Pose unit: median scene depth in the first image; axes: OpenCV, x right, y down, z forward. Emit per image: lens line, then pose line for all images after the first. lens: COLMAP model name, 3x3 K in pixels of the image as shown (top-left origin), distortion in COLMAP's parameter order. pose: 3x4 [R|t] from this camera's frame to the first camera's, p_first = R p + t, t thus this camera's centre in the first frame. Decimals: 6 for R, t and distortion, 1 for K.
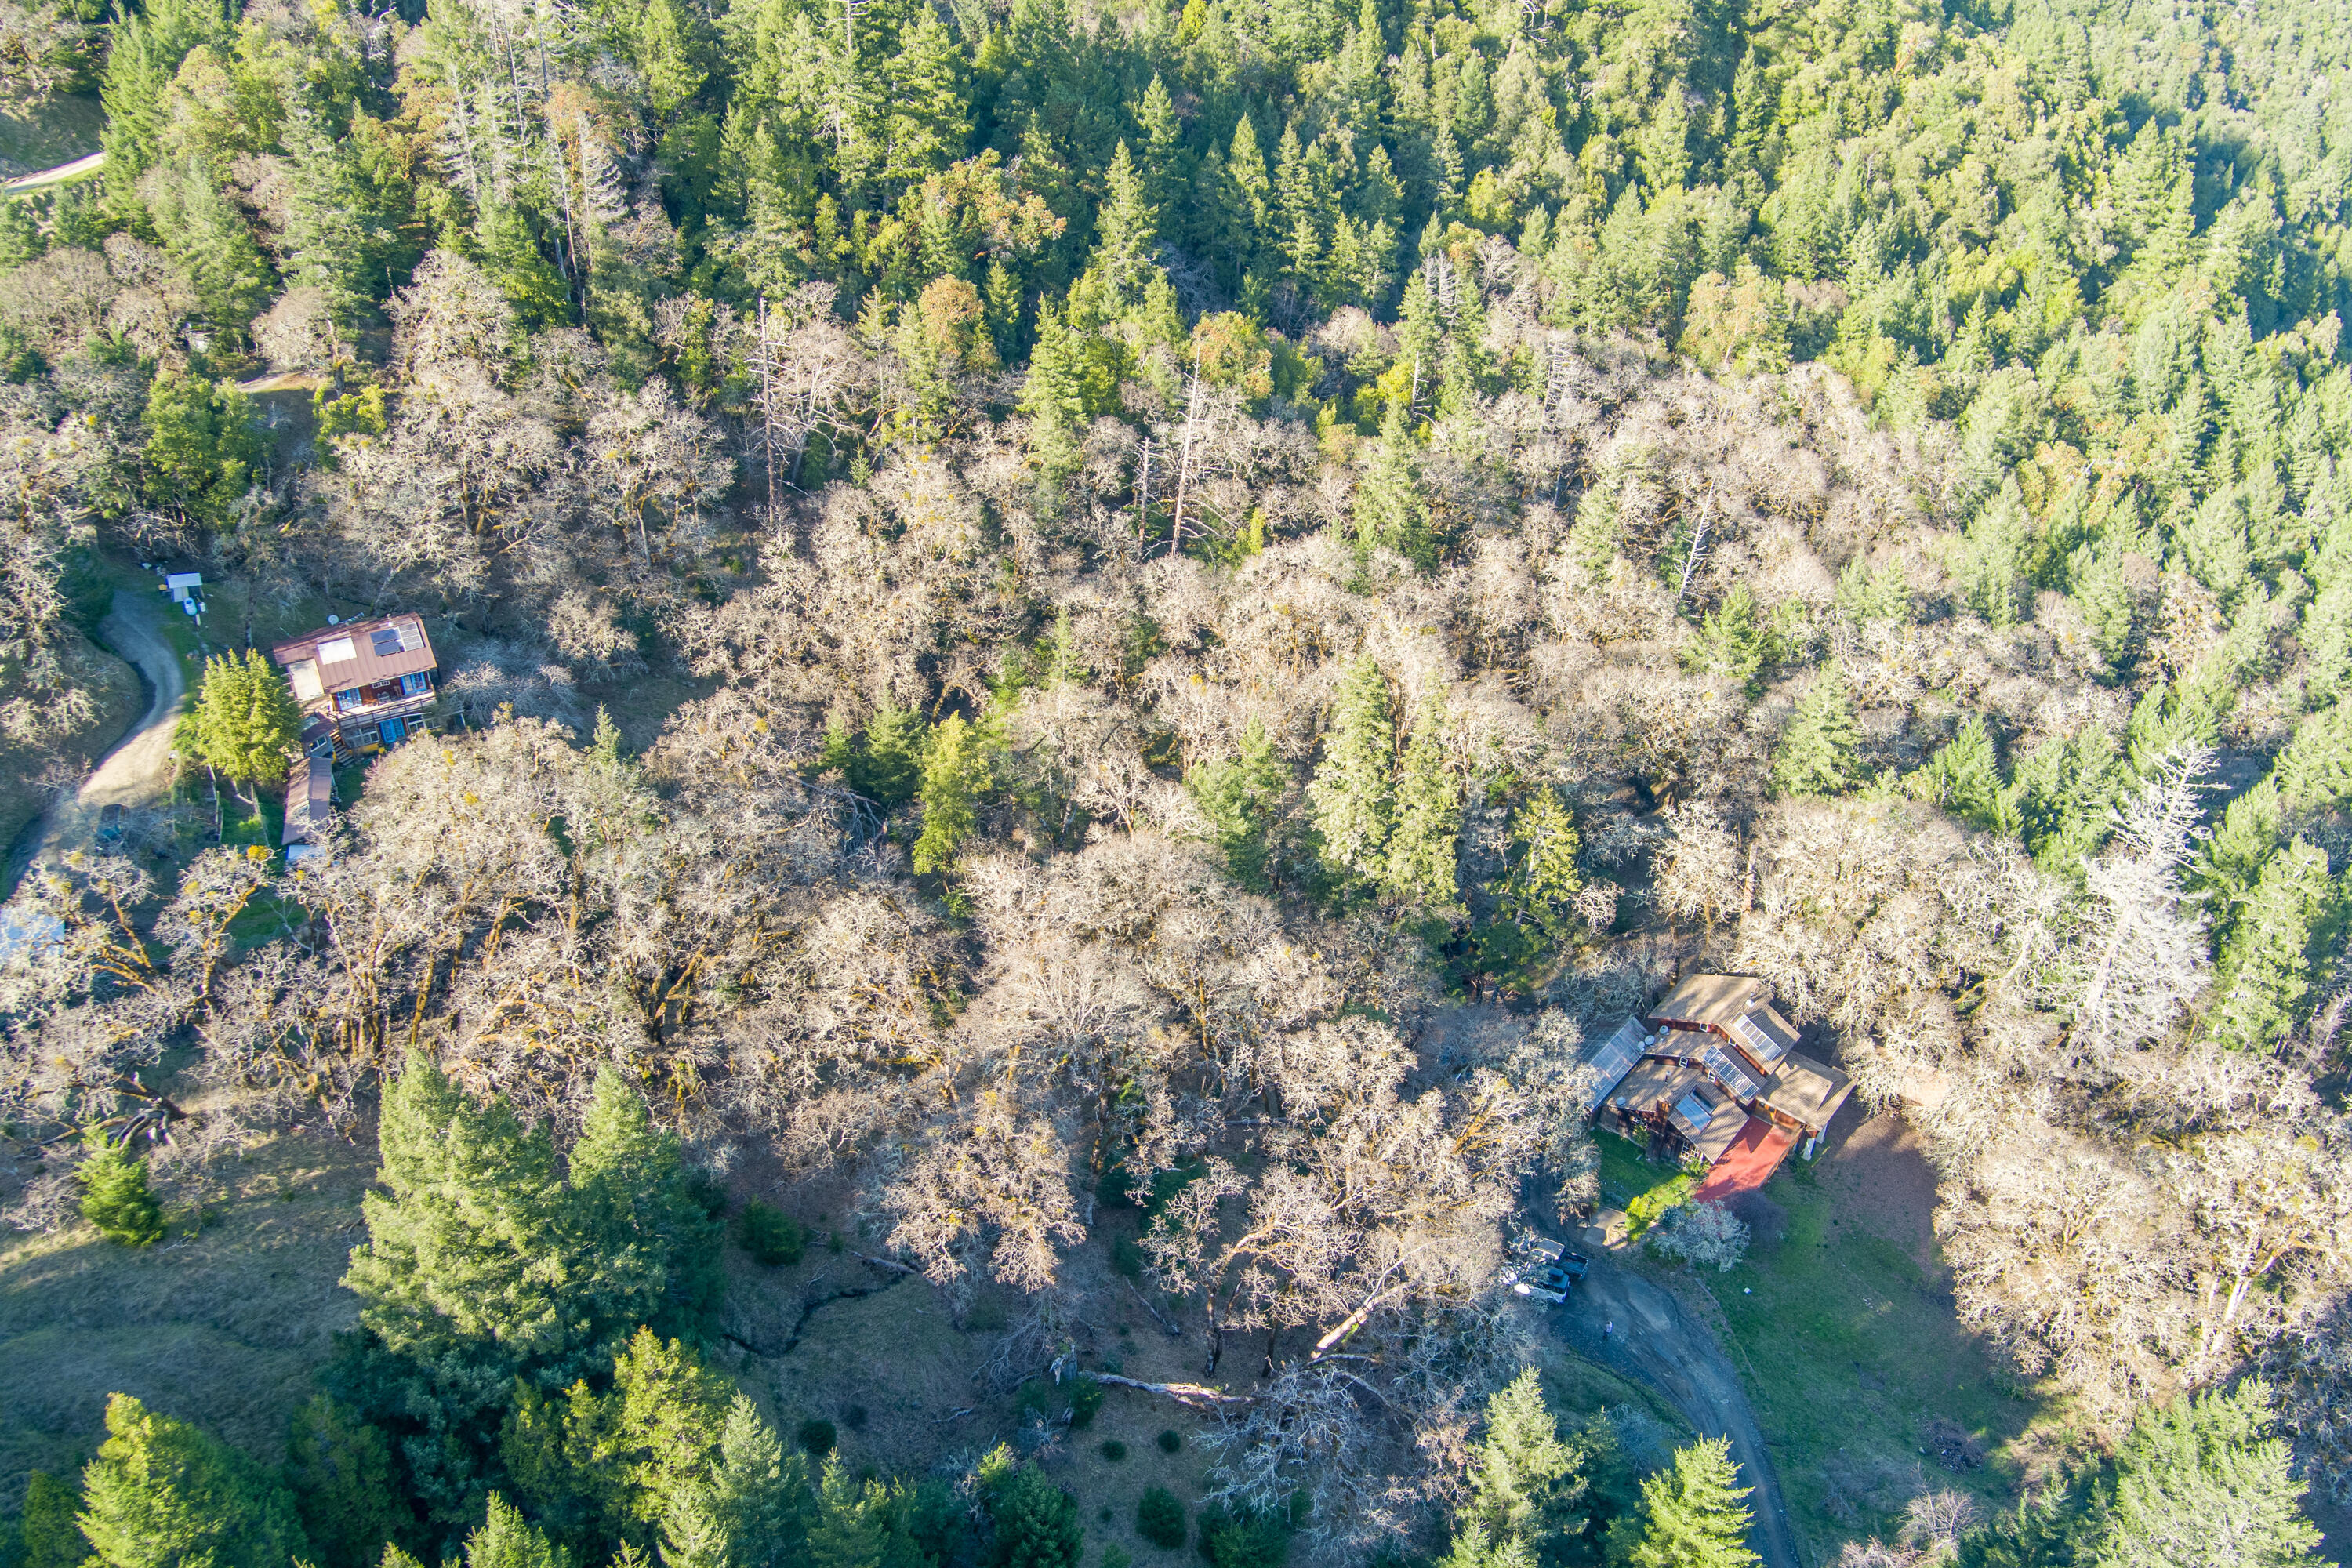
lens RADIAL K [[1938.4, 0, 1176.0], [0, 1938.4, 784.0], [0, 0, 1]] dist [-0.071703, 0.018369]
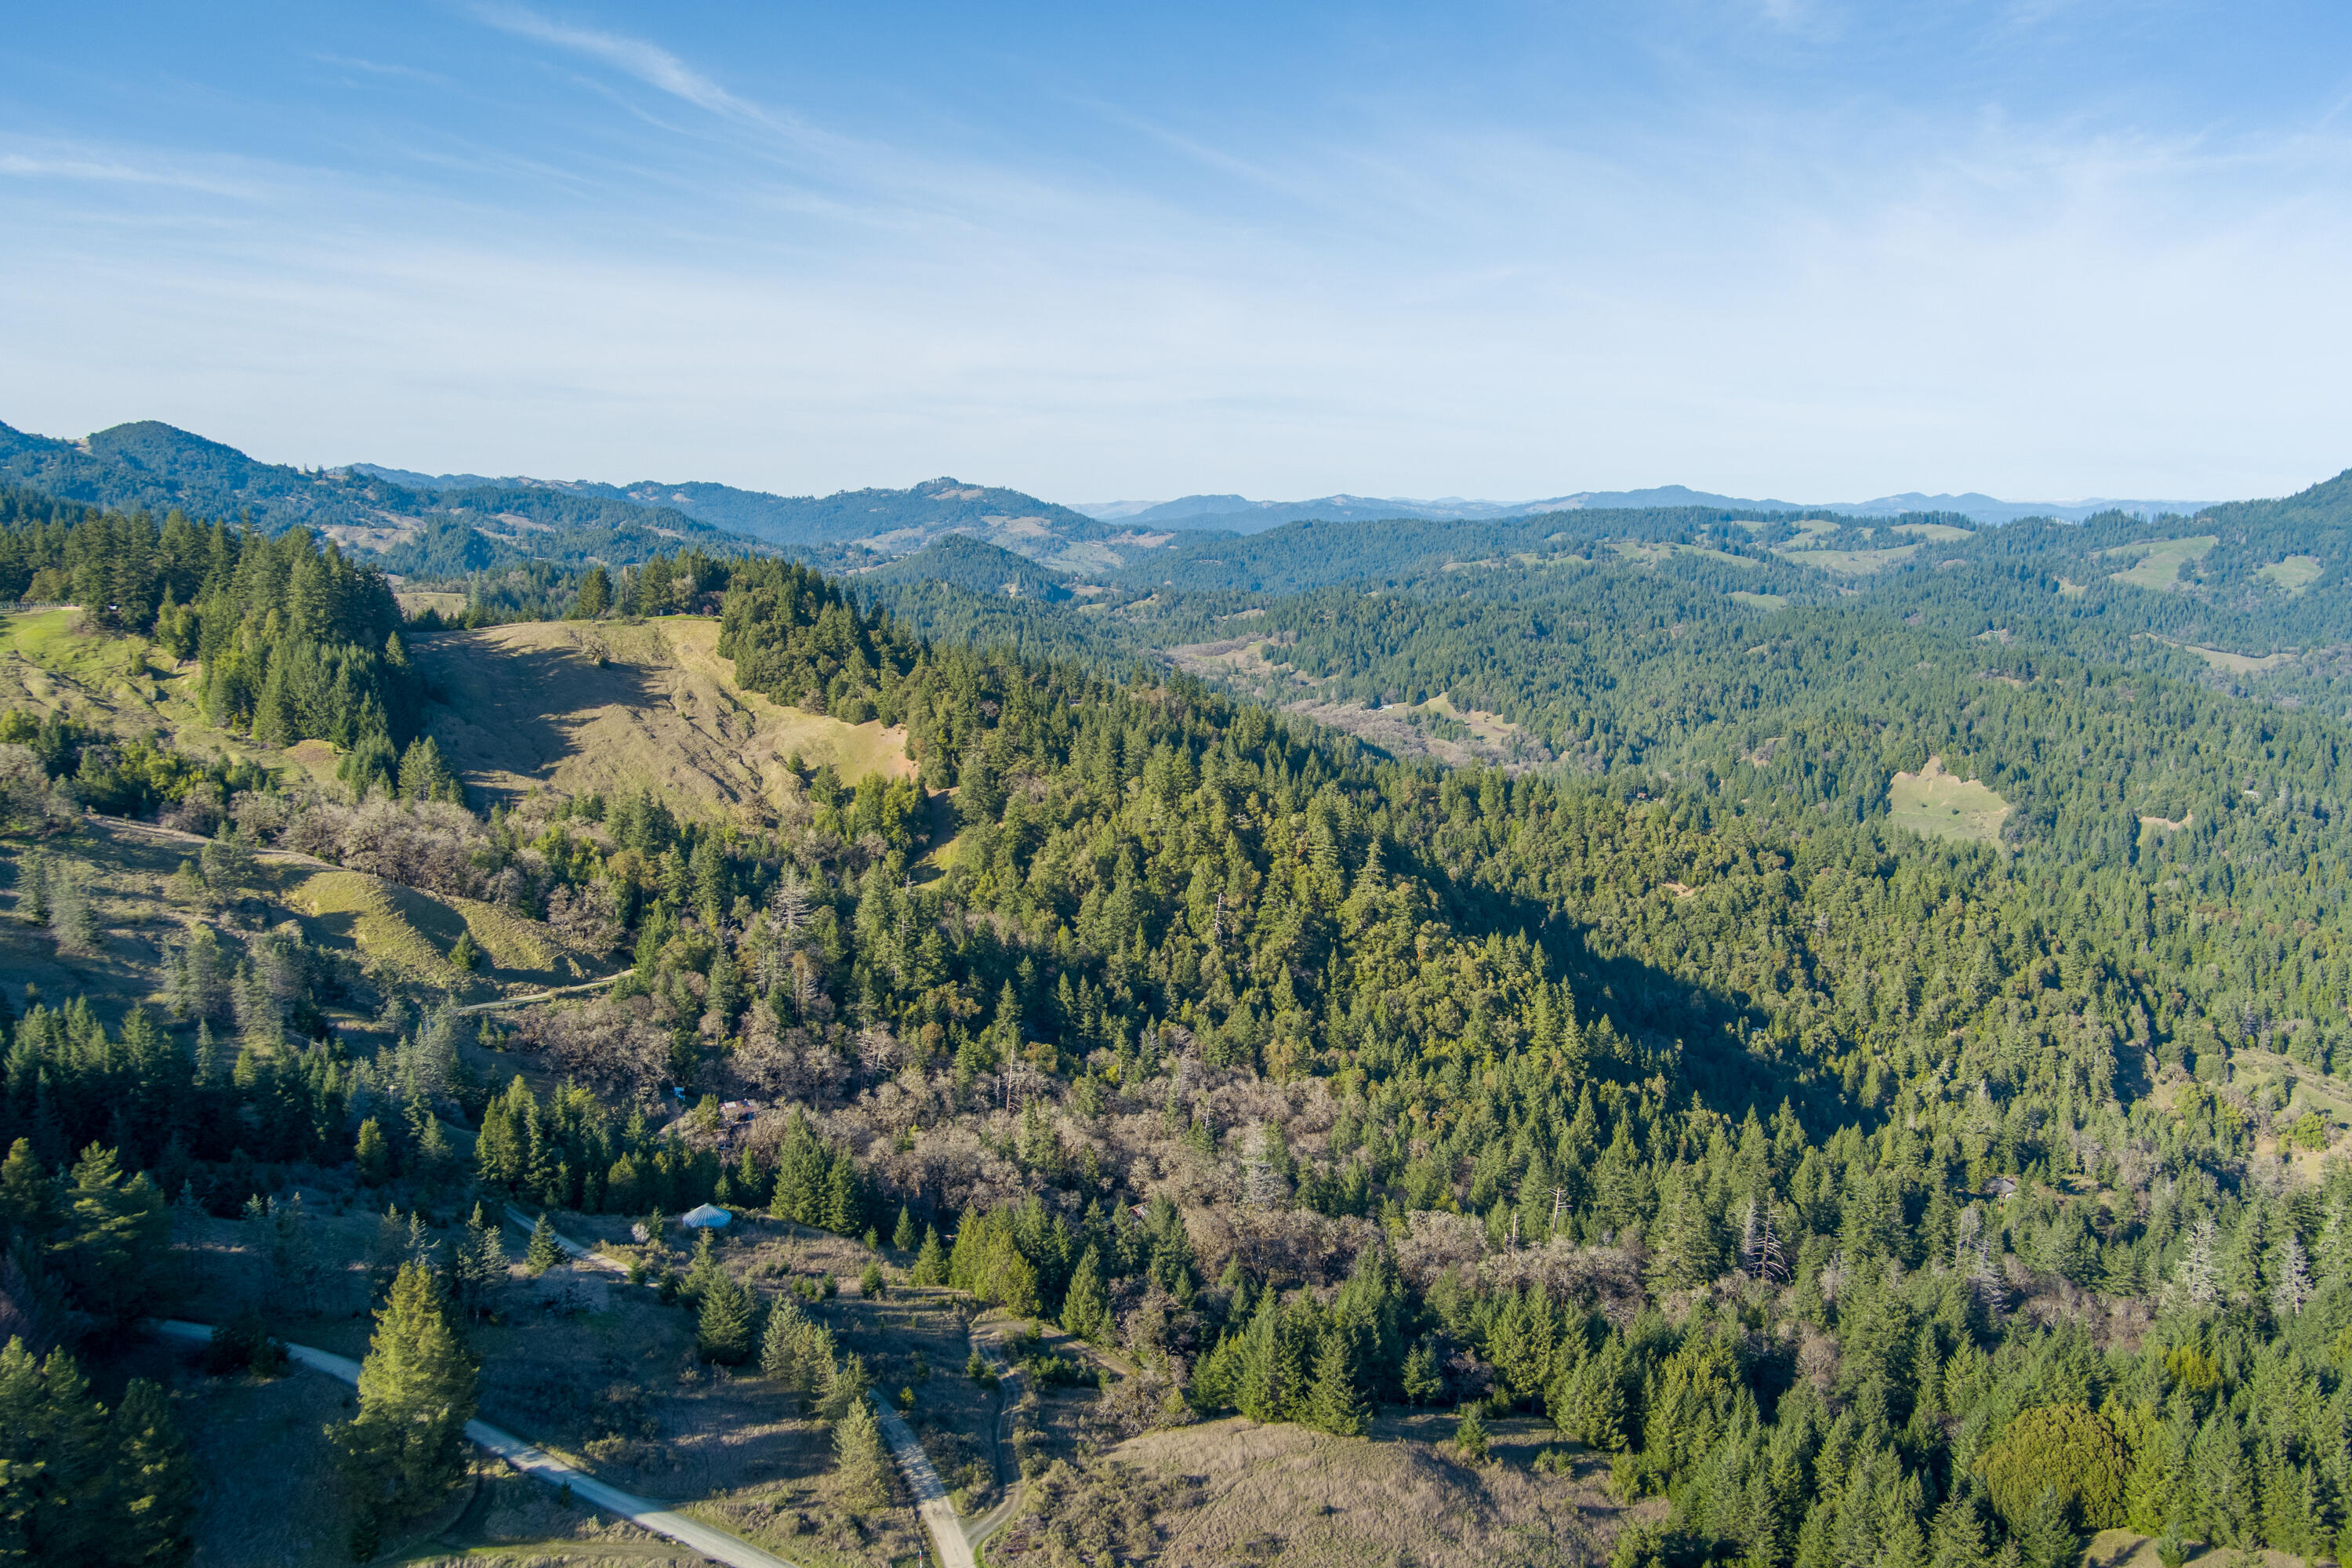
lens RADIAL K [[1909.0, 0, 1162.5], [0, 1909.0, 798.3], [0, 0, 1]] dist [-0.064552, 0.011747]
pose [[0.999386, -0.000499, -0.035038, 0.272832], [-0.015177, 0.895086, -0.445636, 0.586255], [0.031584, 0.445894, 0.894528, -1.387749]]
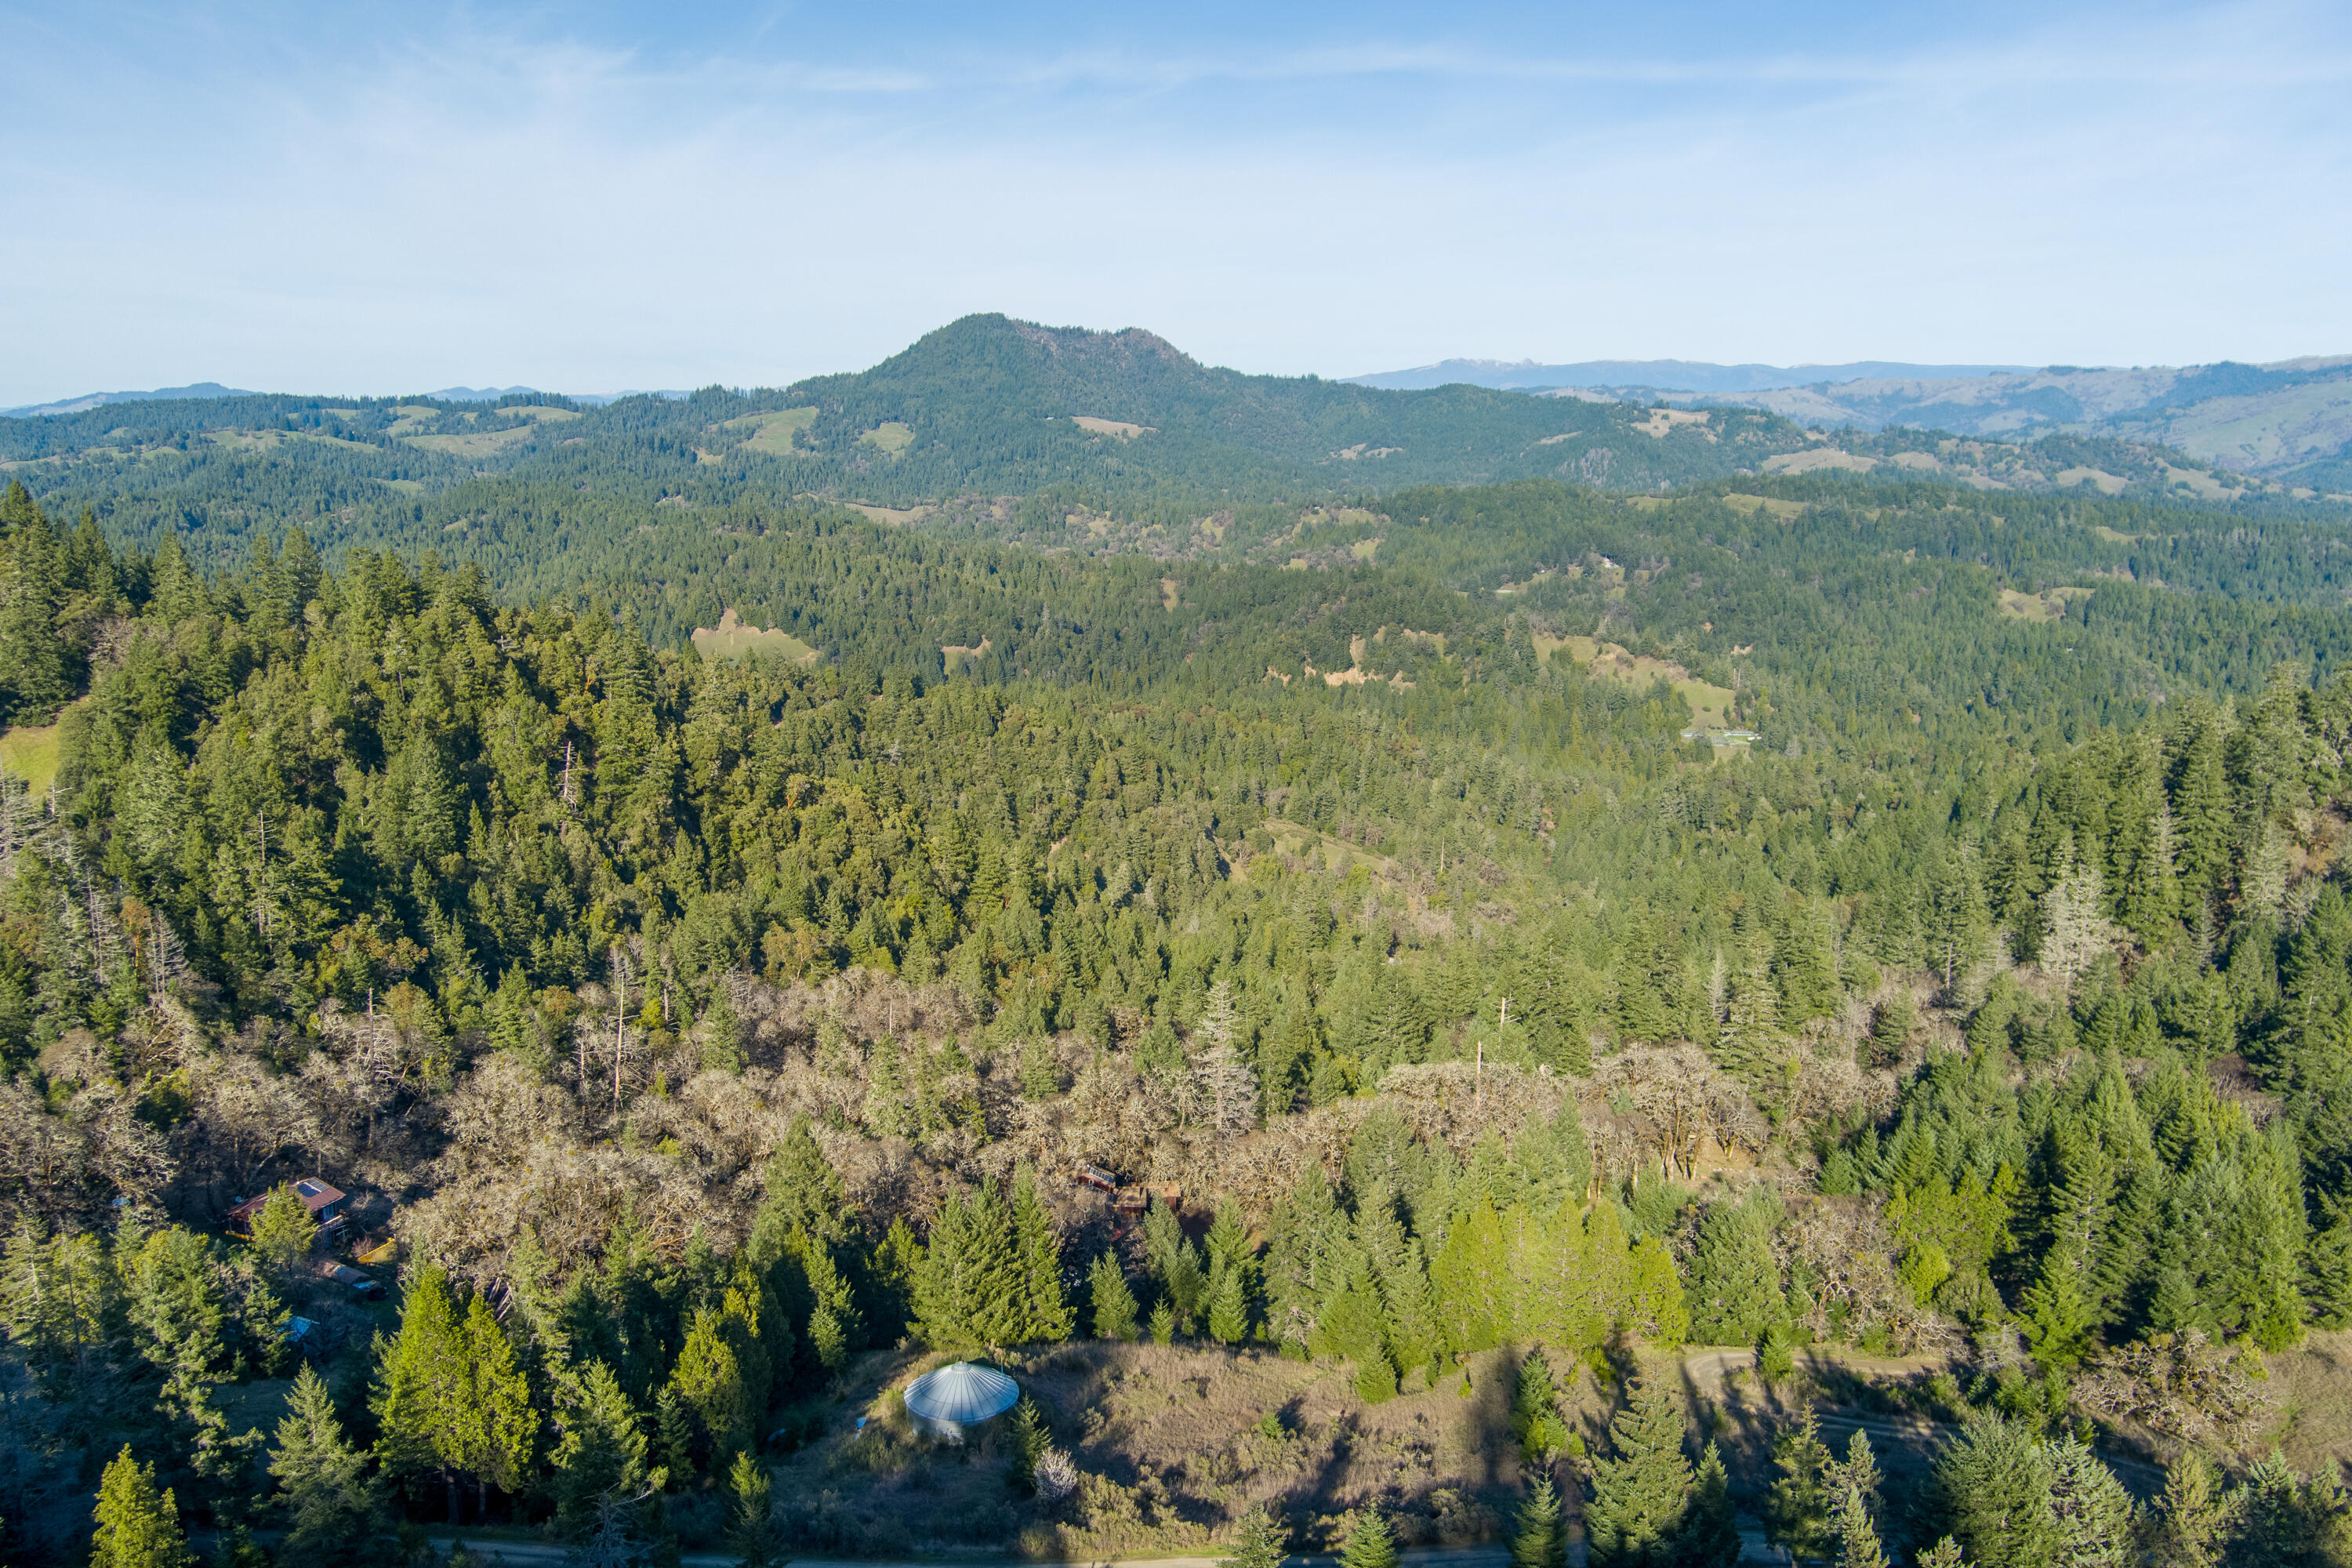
lens RADIAL K [[1938.4, 0, 1176.0], [0, 1938.4, 784.0], [0, 0, 1]] dist [-0.071703, 0.018369]
pose [[0.766972, -0.136300, 0.627038, -0.520104], [0.378919, 0.884816, -0.271148, 0.209990], [-0.517856, 0.445559, 0.730276, -0.423281]]
